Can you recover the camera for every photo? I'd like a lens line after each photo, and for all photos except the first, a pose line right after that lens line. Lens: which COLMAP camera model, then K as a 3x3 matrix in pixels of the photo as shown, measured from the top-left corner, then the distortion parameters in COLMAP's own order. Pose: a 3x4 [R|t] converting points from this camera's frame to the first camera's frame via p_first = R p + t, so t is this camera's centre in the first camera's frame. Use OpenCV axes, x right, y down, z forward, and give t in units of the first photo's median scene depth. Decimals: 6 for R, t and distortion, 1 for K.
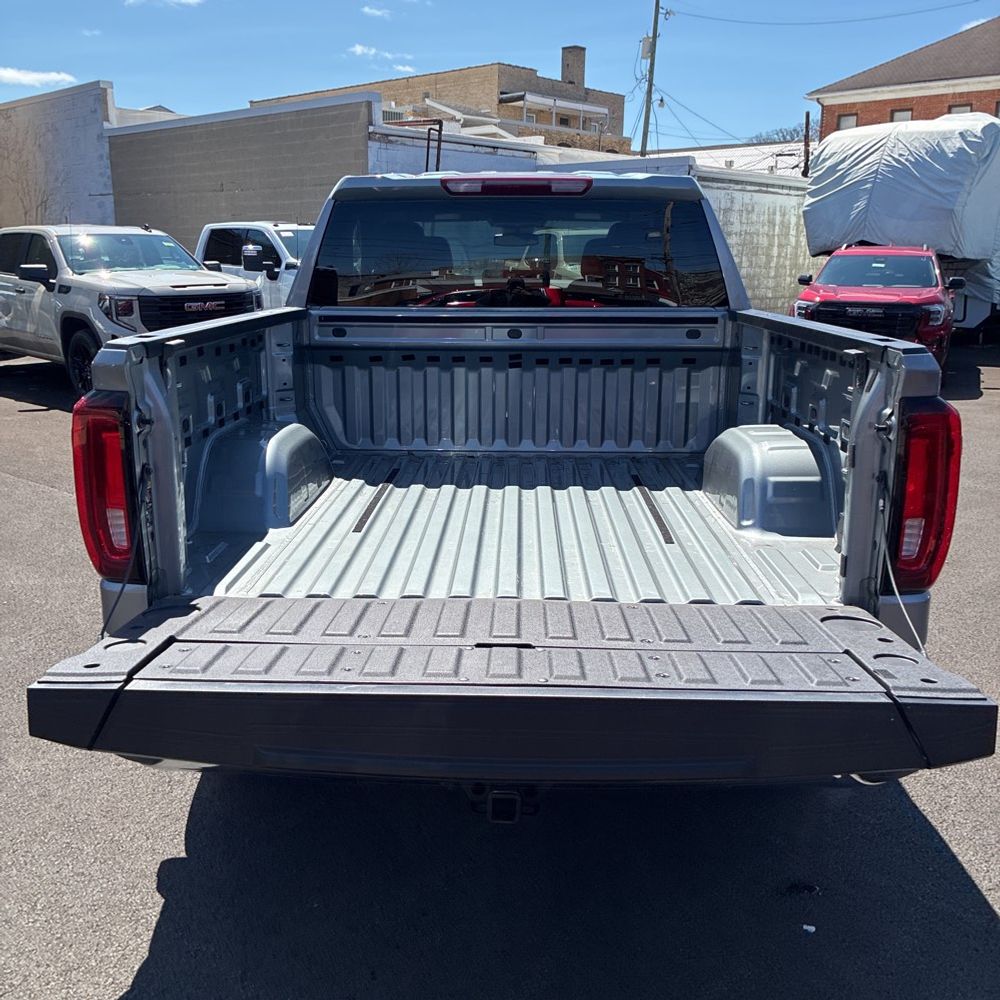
lens RADIAL K [[992.5, 0, 549.8], [0, 992.5, 501.1], [0, 0, 1]] dist [0.007308, -0.003995]
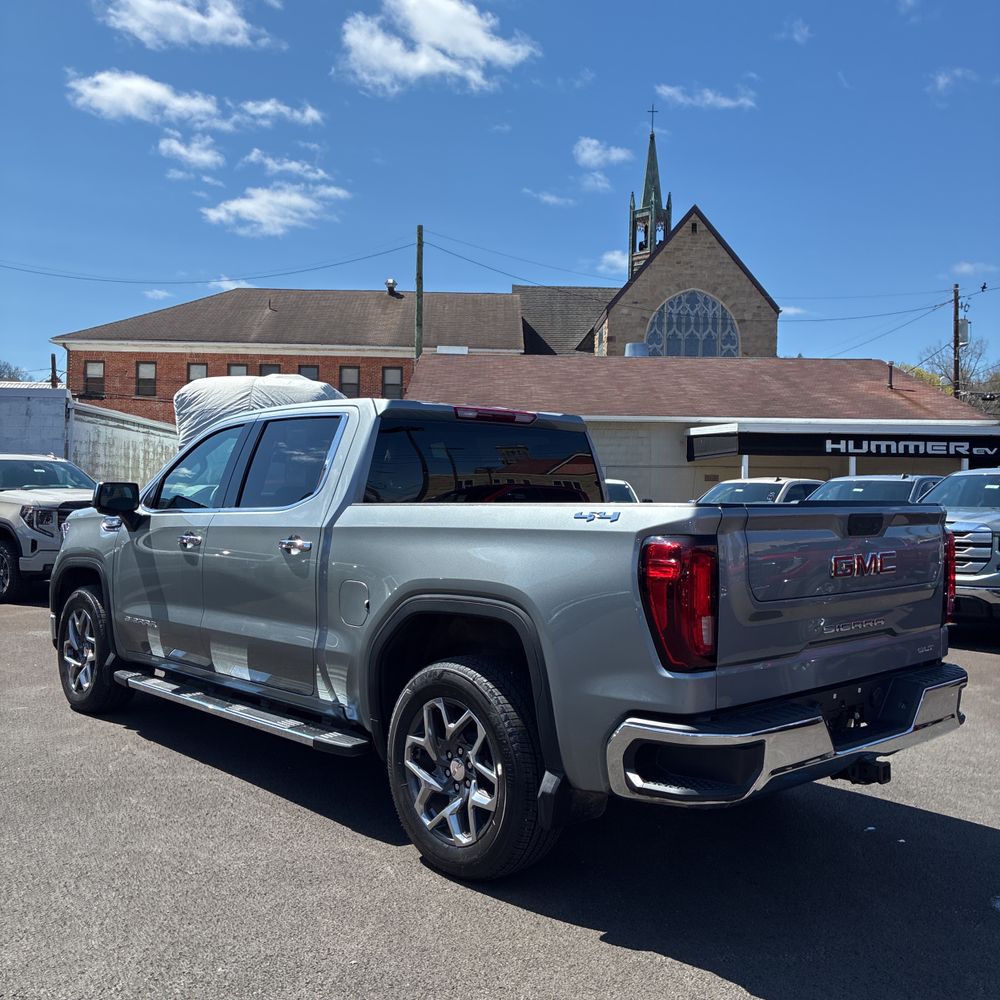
lens RADIAL K [[995.1, 0, 486.9], [0, 995.1, 497.2], [0, 0, 1]] dist [0.015050, -0.010186]
pose [[0.718486, 0.005551, 0.695519, -0.289179], [0.161157, 0.971428, -0.174232, 0.004821], [-0.676613, 0.237271, 0.697063, 0.034984]]
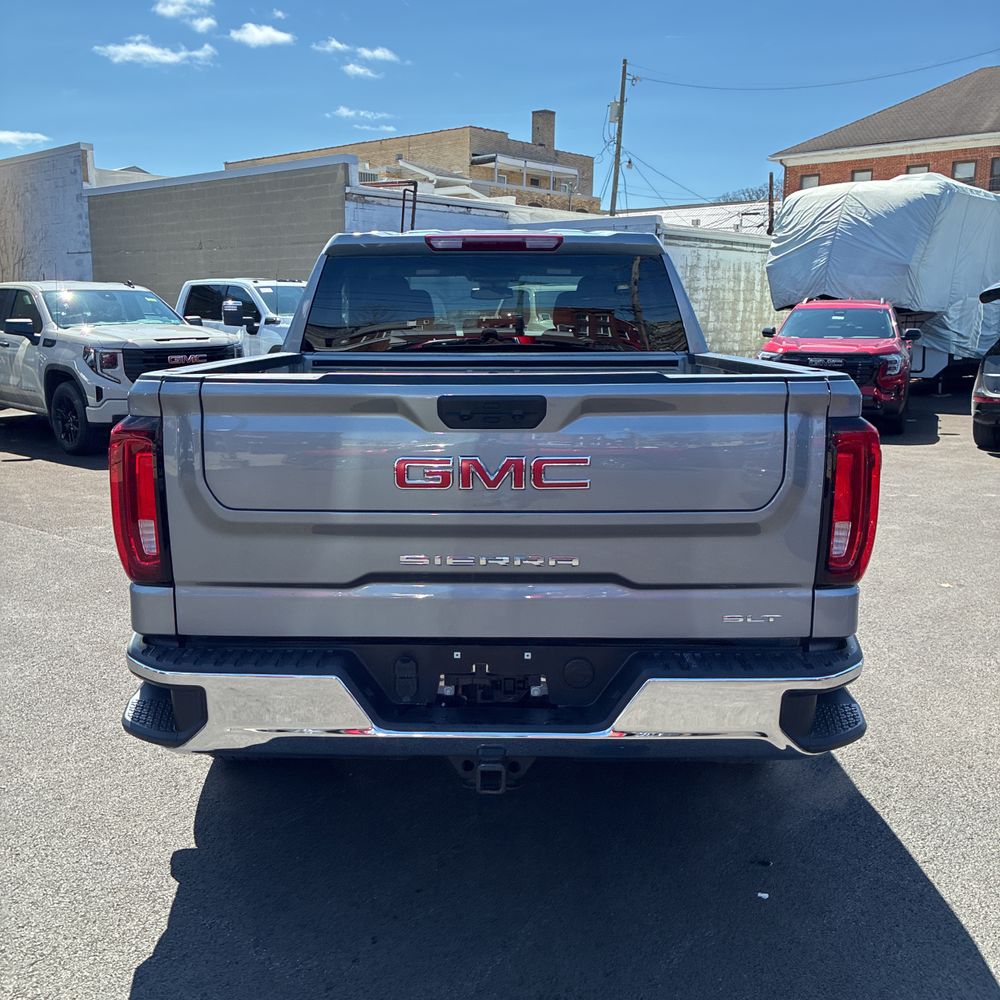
lens RADIAL K [[993.9, 0, 535.1], [0, 993.9, 497.8], [0, 0, 1]] dist [0.018284, 0.007572]
pose [[0.999901, -0.005072, 0.013135, -0.001068], [0.005822, 0.998315, -0.057726, 0.006817], [-0.012820, 0.057797, 0.998246, -0.020291]]
